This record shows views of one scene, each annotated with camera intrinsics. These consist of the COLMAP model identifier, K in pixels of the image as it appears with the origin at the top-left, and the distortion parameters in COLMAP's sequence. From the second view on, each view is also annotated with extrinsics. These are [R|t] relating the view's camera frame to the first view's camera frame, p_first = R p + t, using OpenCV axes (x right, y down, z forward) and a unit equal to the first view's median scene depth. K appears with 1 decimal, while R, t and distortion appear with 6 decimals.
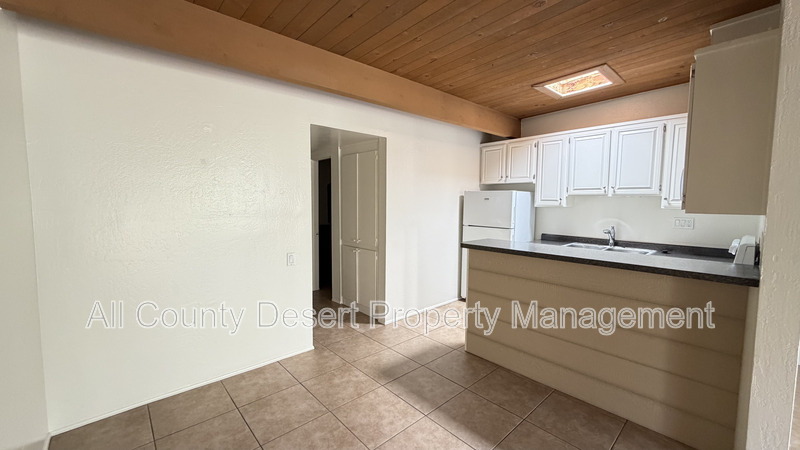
lens RADIAL K [[319.2, 0, 401.4], [0, 319.2, 216.5], [0, 0, 1]] dist [-0.000443, 0.000755]
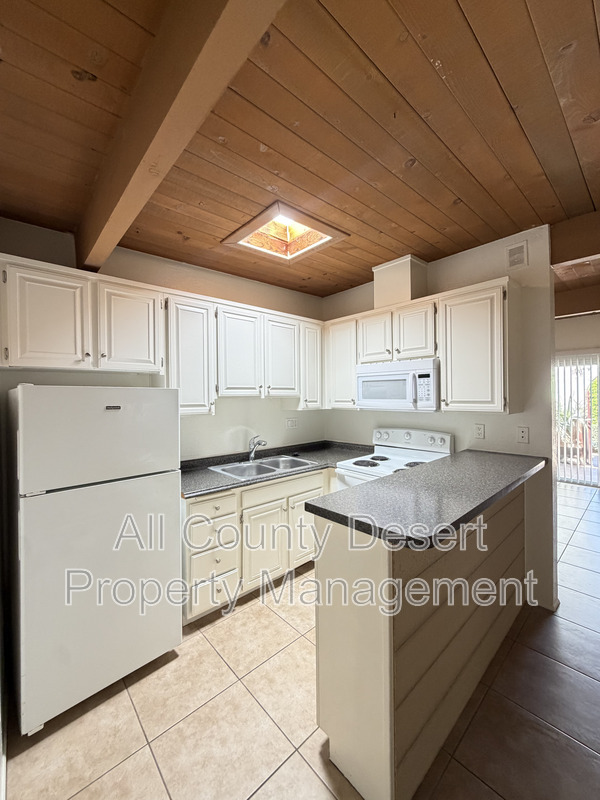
lens RADIAL K [[319.7, 0, 299.6], [0, 319.7, 398.3], [0, 0, 1]] dist [0.001223, 0.000537]
pose [[0.006073, -0.012868, 0.999899, -0.123827], [0.062156, 0.997989, 0.012466, -0.059246], [-0.998048, 0.062074, 0.006860, 0.800464]]
